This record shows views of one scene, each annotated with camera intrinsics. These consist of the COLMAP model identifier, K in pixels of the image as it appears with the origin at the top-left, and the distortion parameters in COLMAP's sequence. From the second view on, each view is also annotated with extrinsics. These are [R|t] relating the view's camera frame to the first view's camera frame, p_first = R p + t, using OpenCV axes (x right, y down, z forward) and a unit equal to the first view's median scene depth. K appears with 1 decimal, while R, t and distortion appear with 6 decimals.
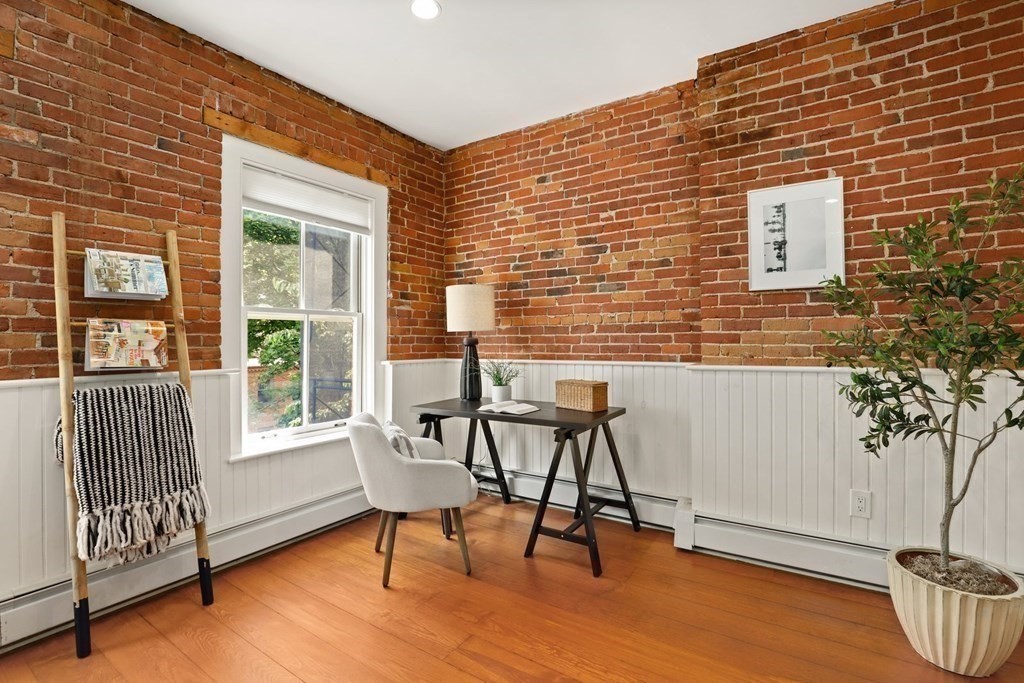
lens RADIAL K [[471.2, 0, 513.4], [0, 471.2, 337.4], [0, 0, 1]] dist [-0.042159, 0.008514]
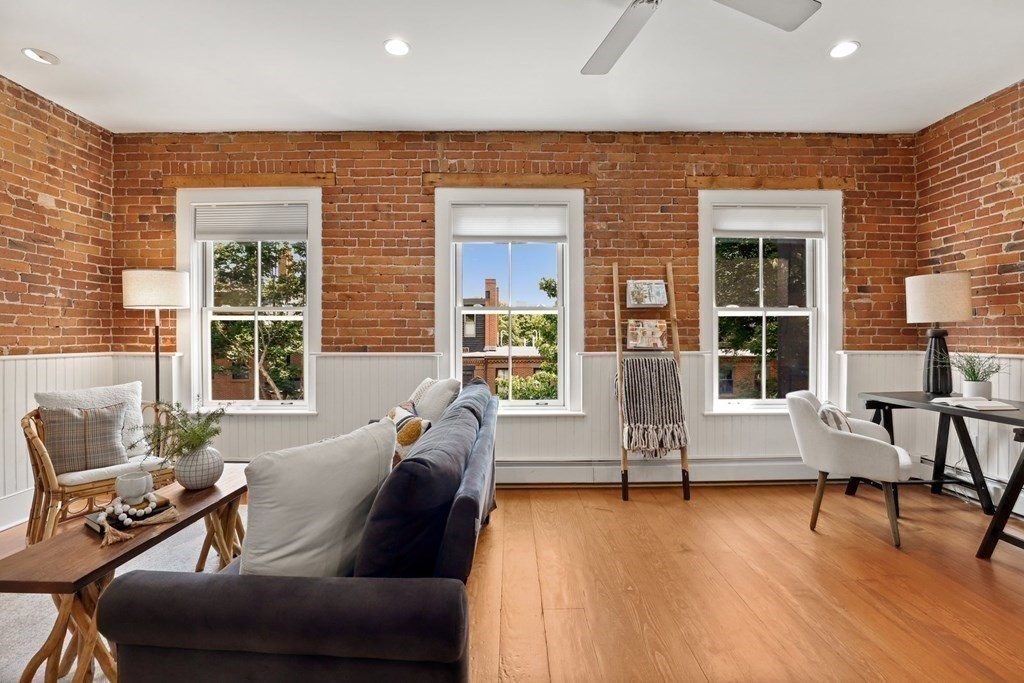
lens RADIAL K [[472.5, 0, 510.4], [0, 472.5, 333.9], [0, 0, 1]] dist [-0.040945, 0.008555]
pose [[0.549898, 0.003967, -0.835222, 0.271906], [0.005185, 0.999953, 0.008164, -0.002006], [0.835215, -0.008820, 0.549852, -0.306281]]
